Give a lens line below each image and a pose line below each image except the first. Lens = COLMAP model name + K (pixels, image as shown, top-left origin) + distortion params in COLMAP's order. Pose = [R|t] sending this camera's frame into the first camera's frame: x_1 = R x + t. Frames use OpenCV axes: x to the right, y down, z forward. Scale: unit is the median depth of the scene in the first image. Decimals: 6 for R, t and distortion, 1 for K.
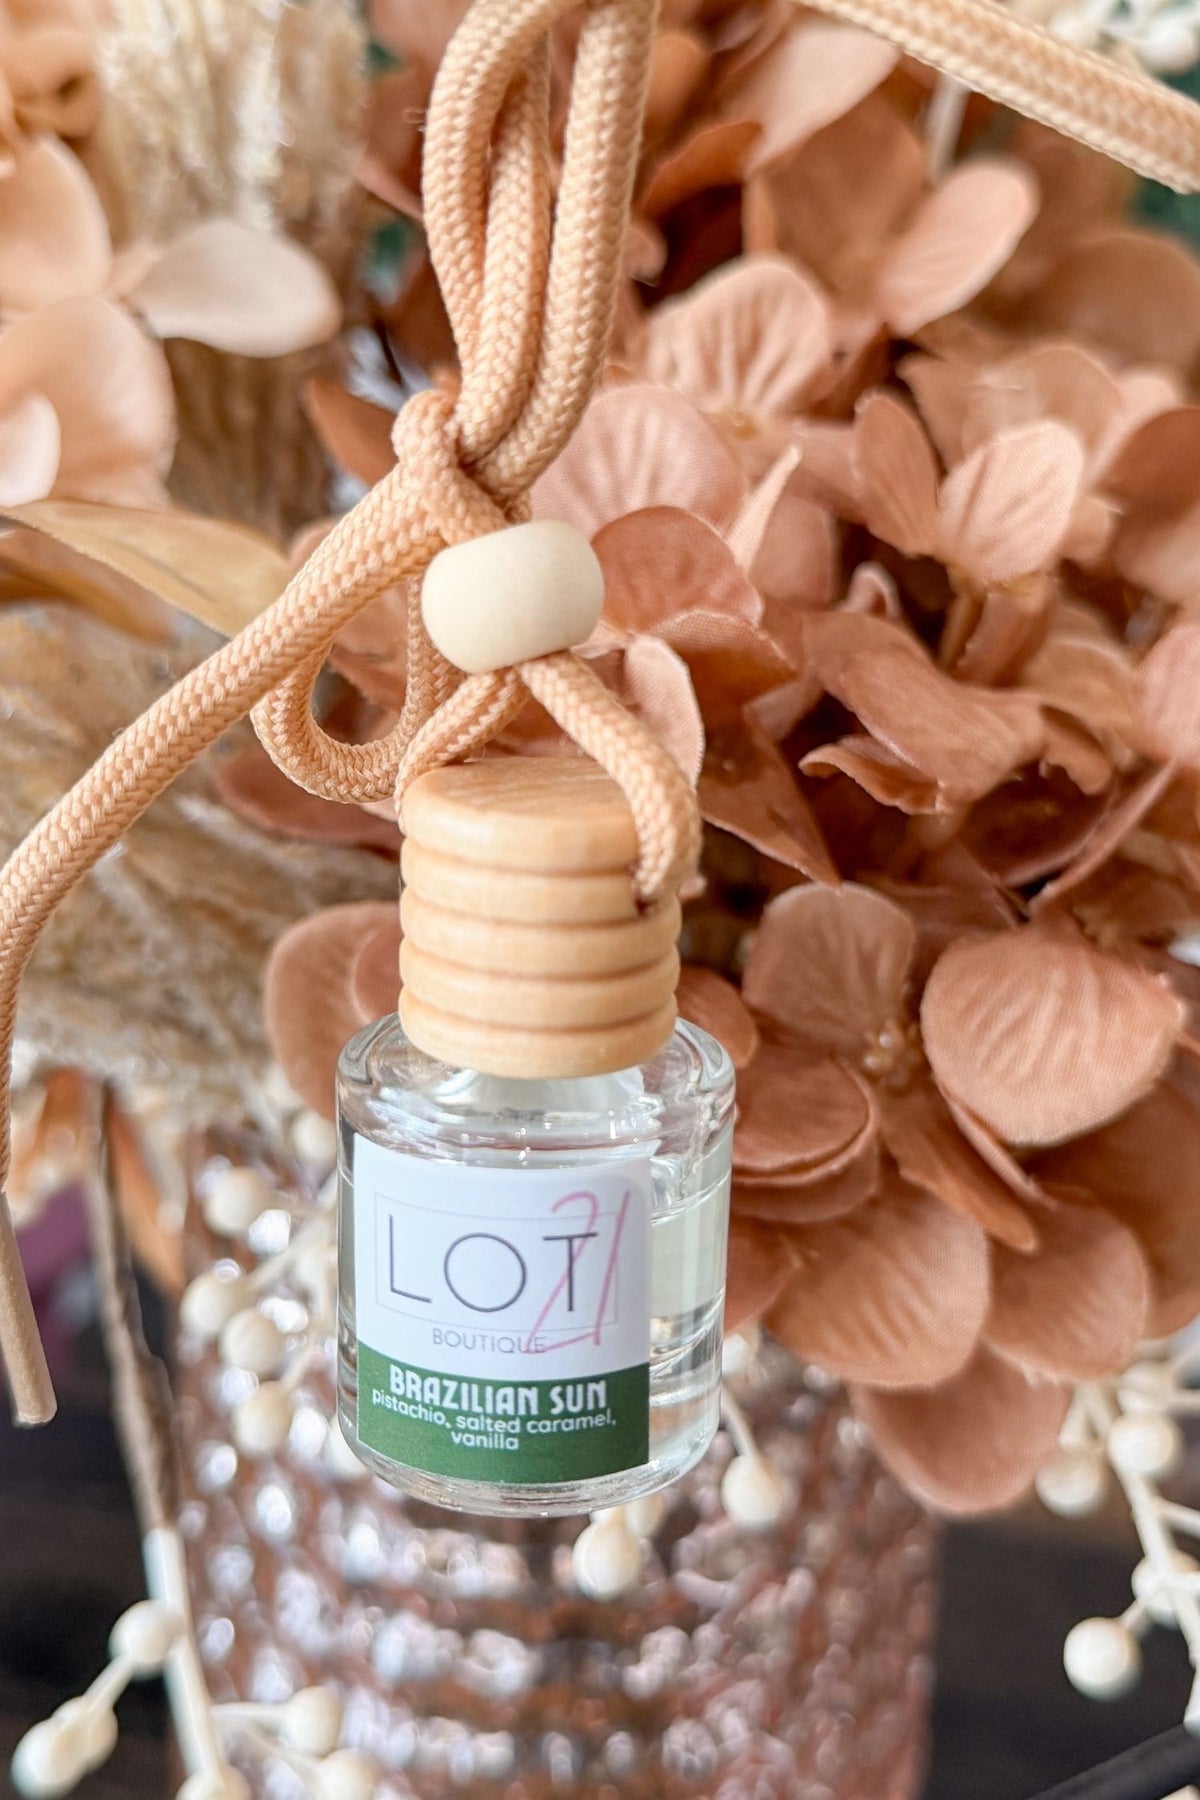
lens RADIAL K [[2330.5, 0, 600.0], [0, 2330.5, 900.0], [0, 0, 1]] dist [0.031878, -0.011714]
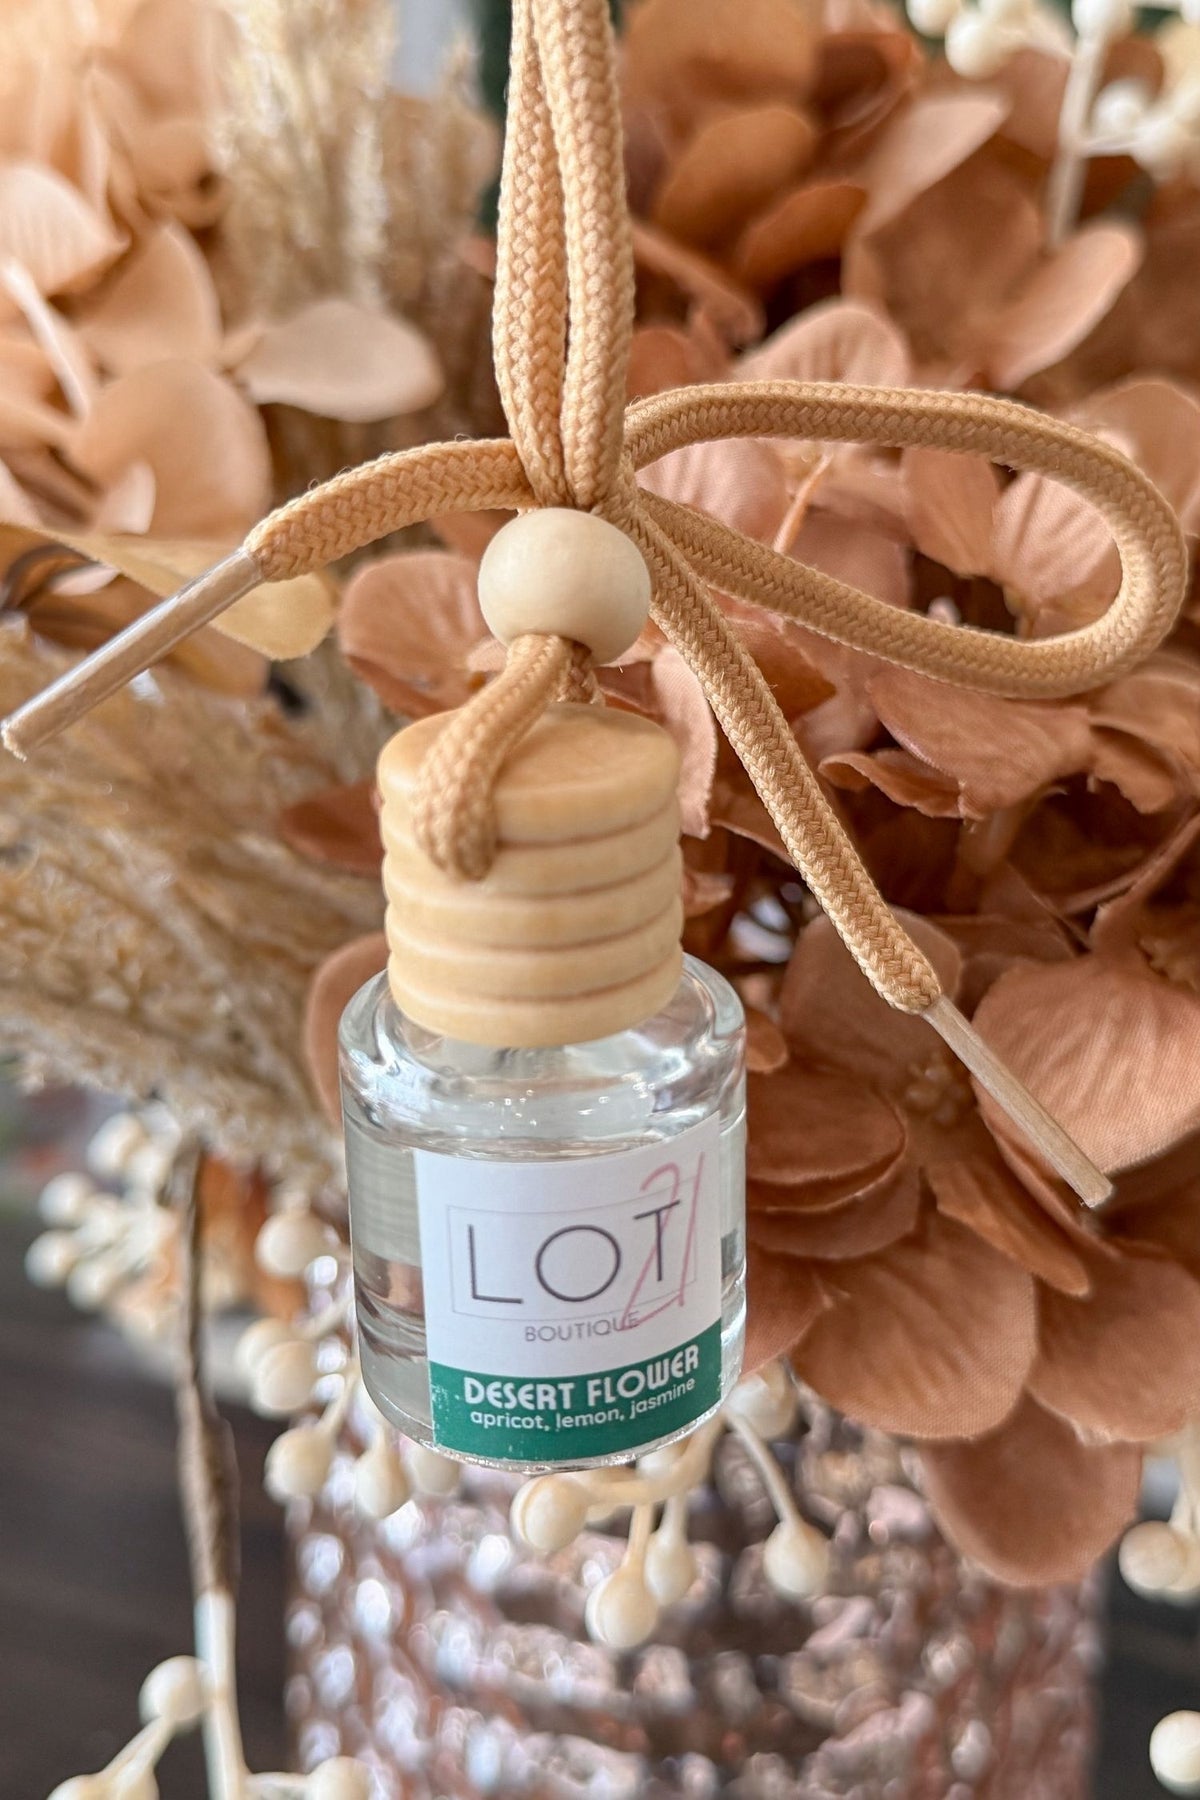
lens RADIAL K [[2330.5, 0, 600.0], [0, 2330.5, 900.0], [0, 0, 1]] dist [0.031878, -0.011714]
pose [[0.991346, 0.005153, -0.131177, 0.107166], [-0.017267, 0.995666, -0.091384, 0.075062], [0.130137, 0.092858, 0.987138, 0.036062]]
